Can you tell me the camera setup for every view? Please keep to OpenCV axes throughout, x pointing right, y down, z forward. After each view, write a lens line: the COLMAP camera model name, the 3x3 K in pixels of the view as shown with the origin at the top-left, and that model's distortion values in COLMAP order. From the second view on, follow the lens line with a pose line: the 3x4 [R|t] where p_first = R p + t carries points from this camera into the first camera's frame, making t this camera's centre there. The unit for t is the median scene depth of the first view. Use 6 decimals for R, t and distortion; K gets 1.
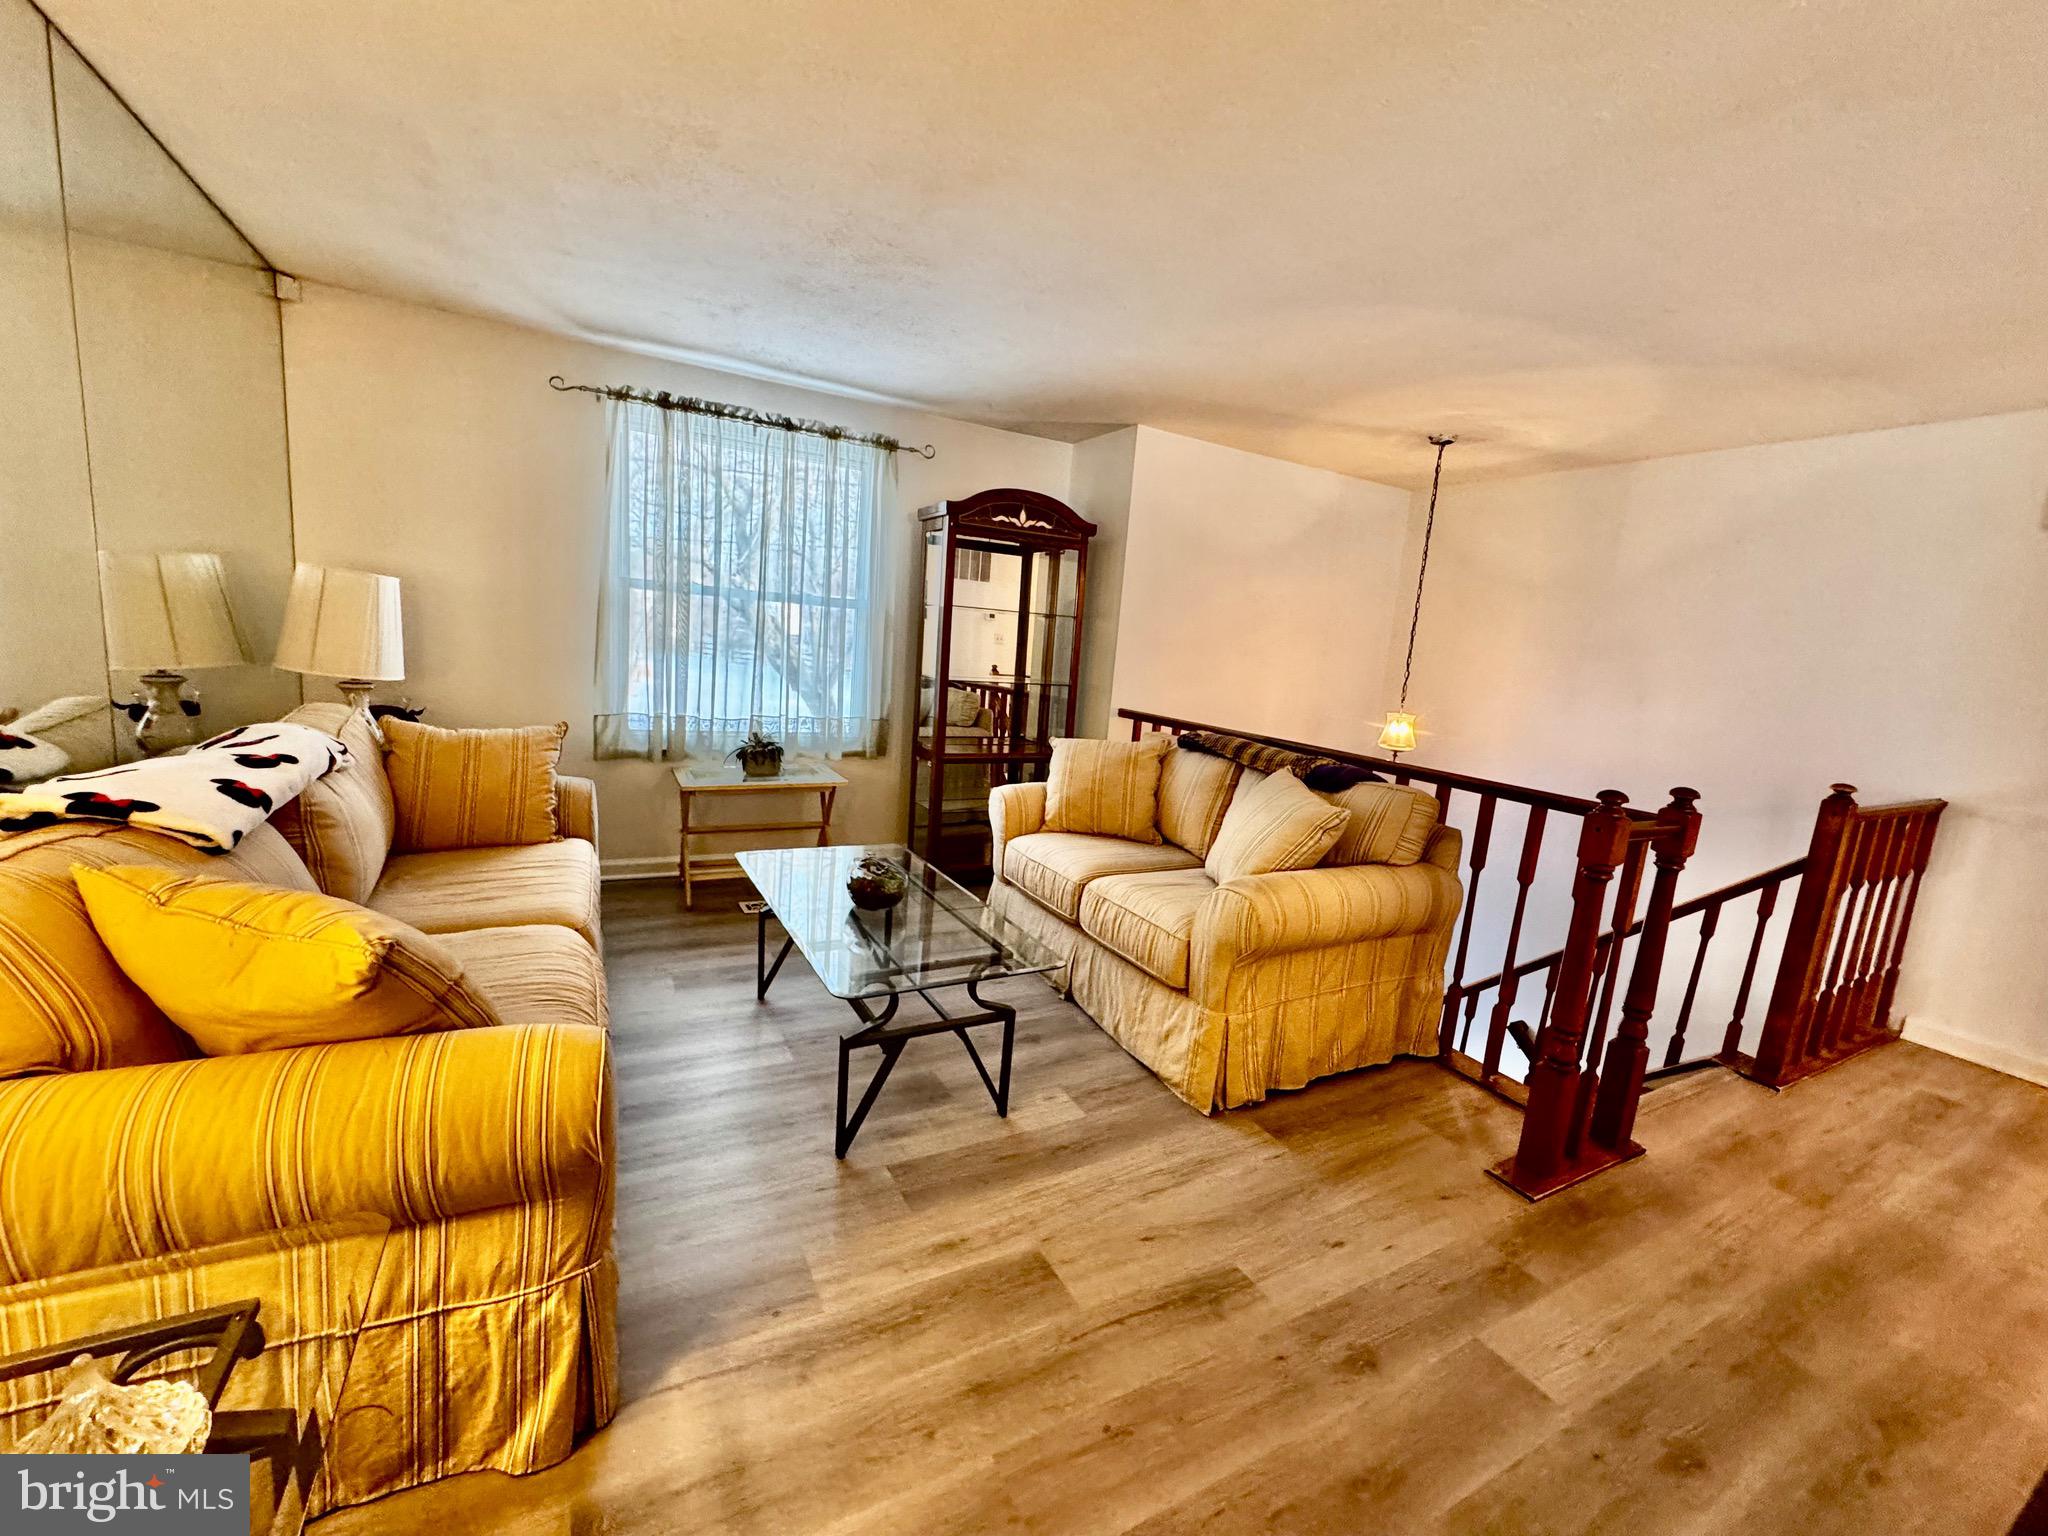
lens RADIAL K [[820.2, 0, 1024.0], [0, 820.2, 768.0], [0, 0, 1]] dist [-0.001847, 0.000329]
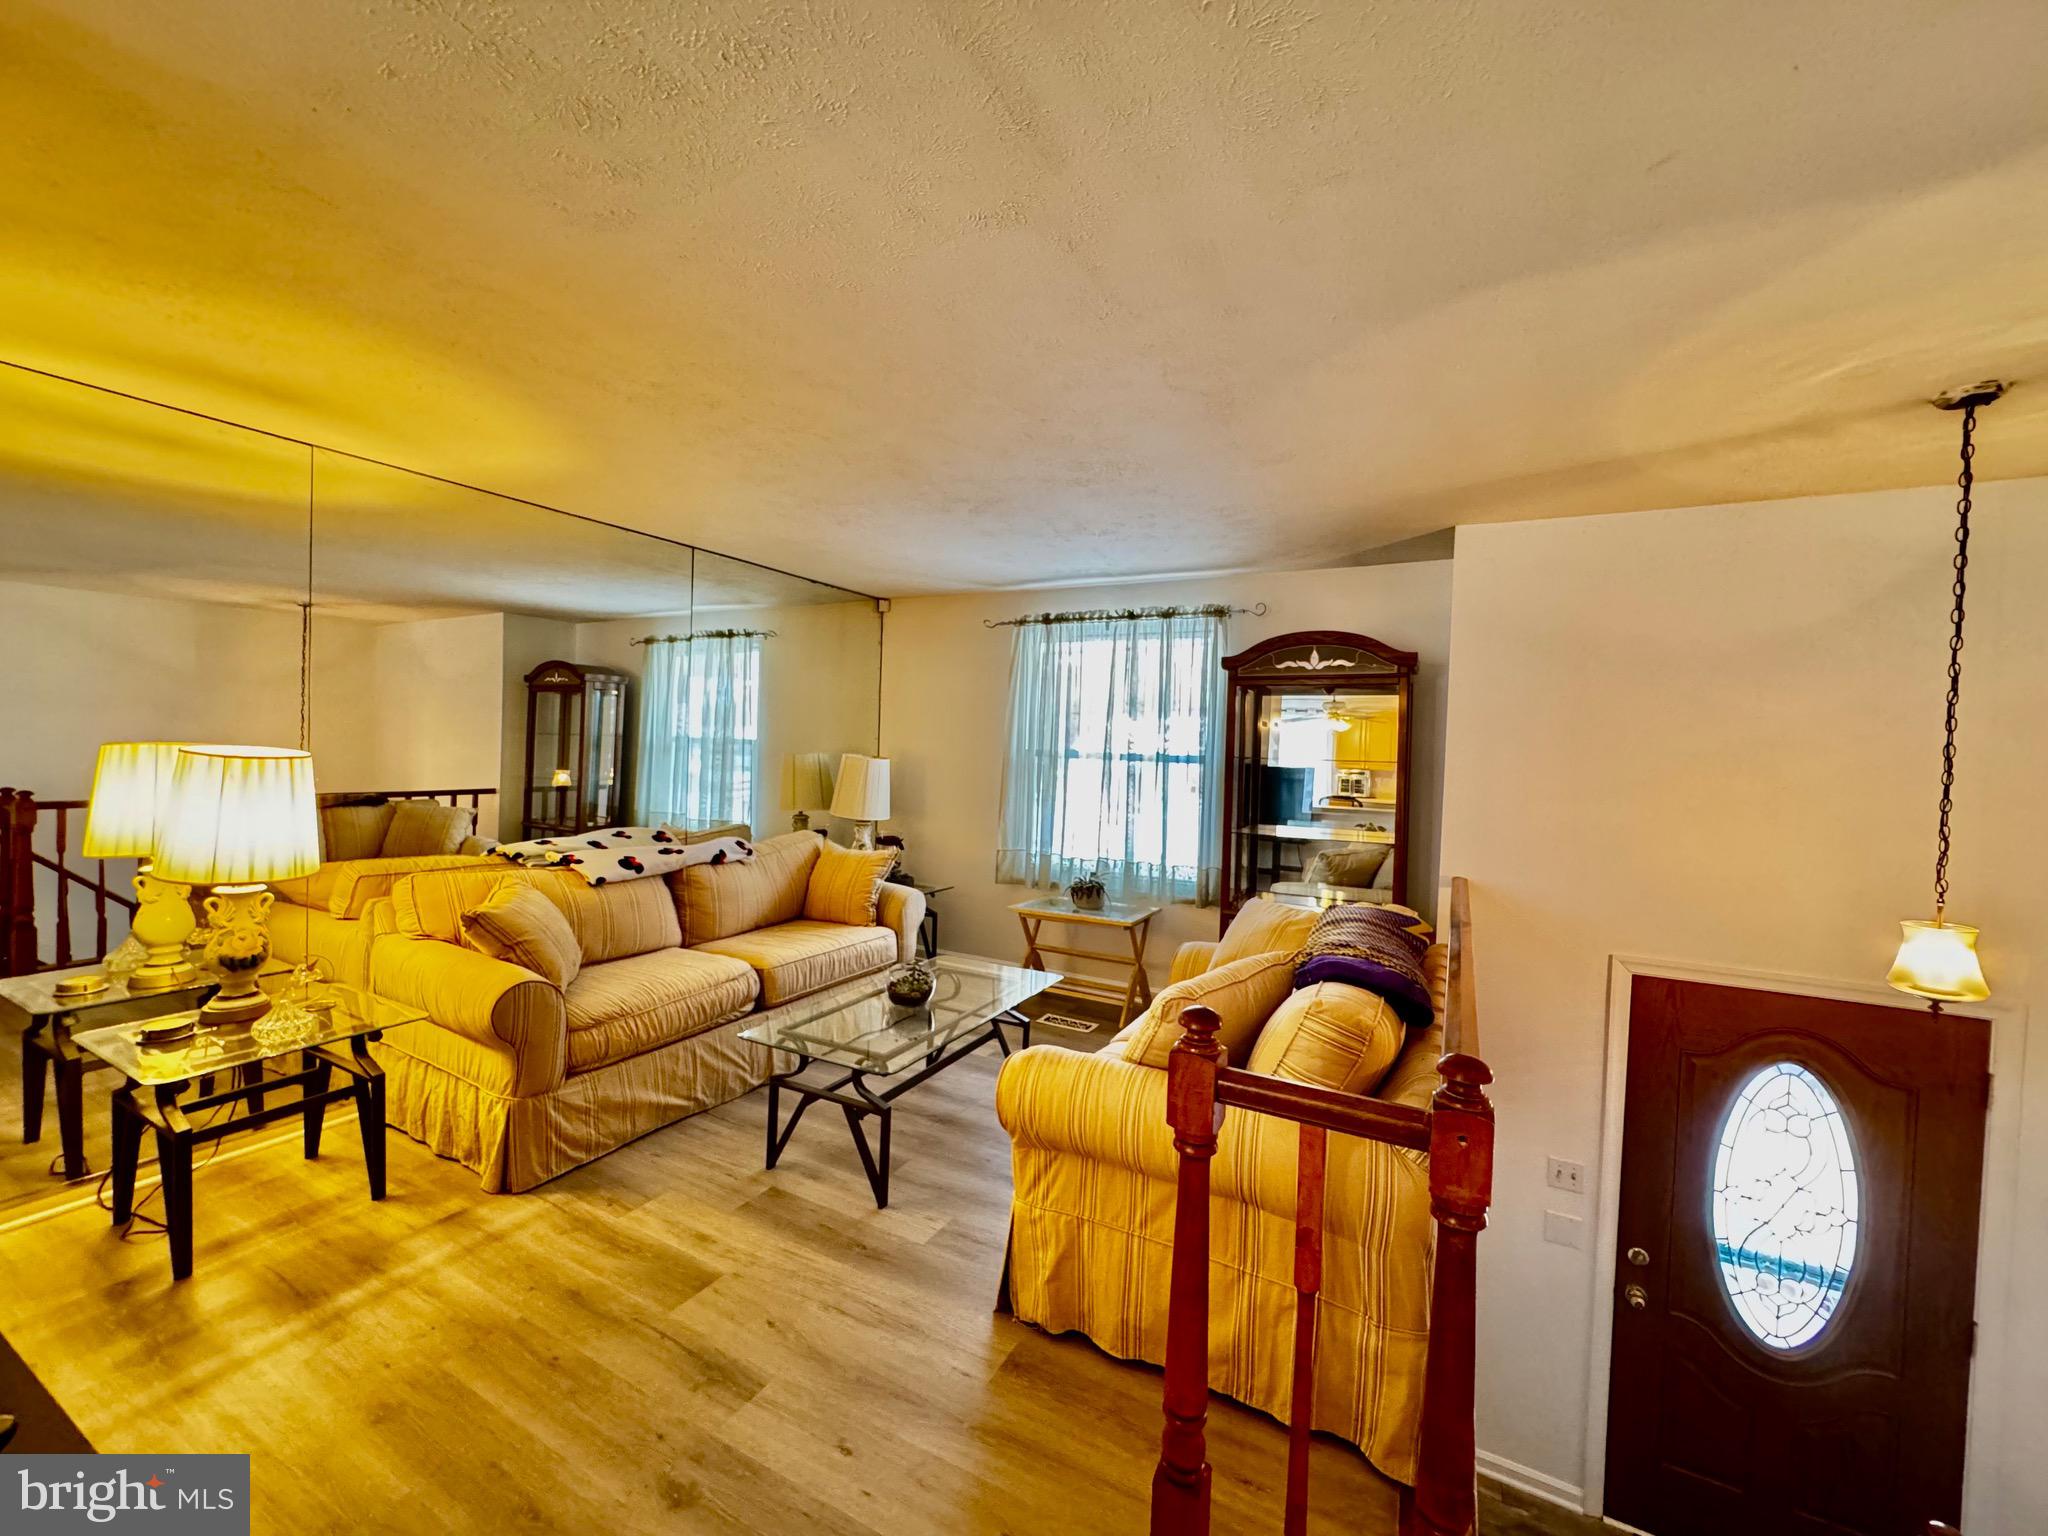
lens RADIAL K [[820.2, 0, 1024.0], [0, 820.2, 768.0], [0, 0, 1]] dist [-0.001847, 0.000329]
pose [[0.547193, -0.038367, -0.836127, 1.041776], [-0.123047, 0.984408, -0.125698, -0.051512], [0.827913, 0.171664, 0.533940, 0.458032]]
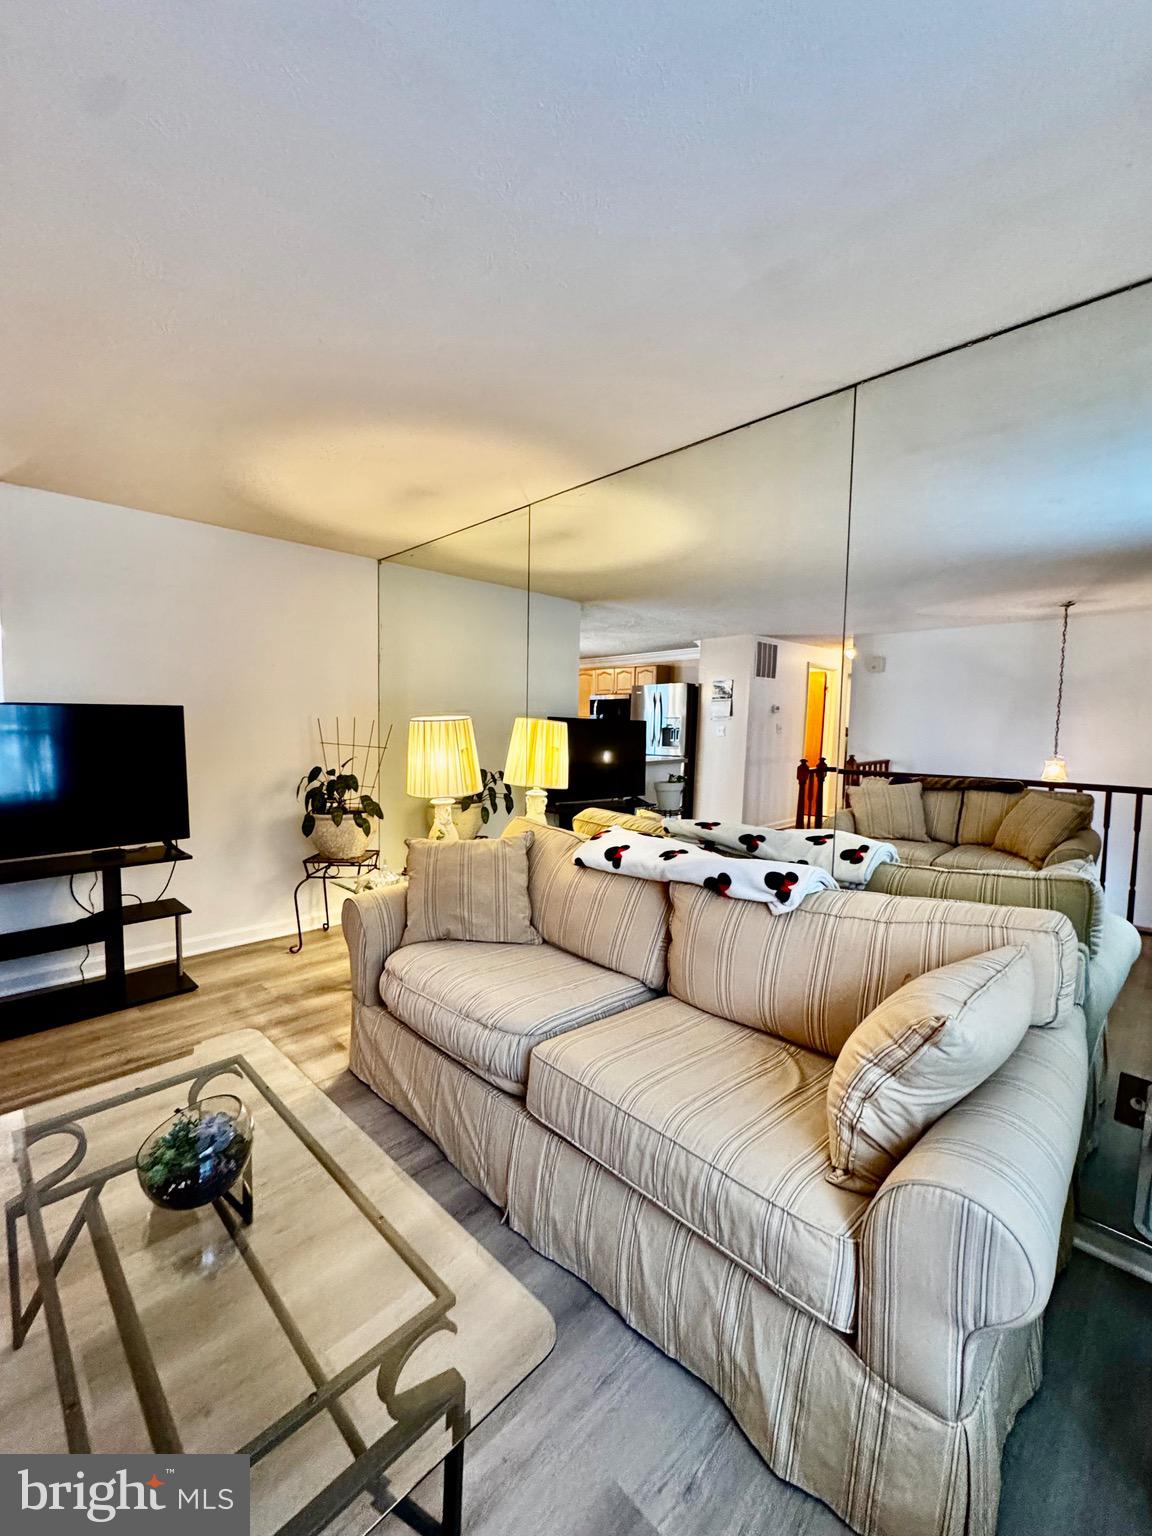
lens RADIAL K [[614.2, 0, 576.9], [0, 614.2, 767.5], [0, 0, 1]] dist [-0.001300, 0.000237]
pose [[-0.951789, -0.074458, -0.297581, -0.320720], [-0.138714, 0.969713, 0.201034, -0.288590], [0.273600, 0.232621, -0.933290, 1.543615]]
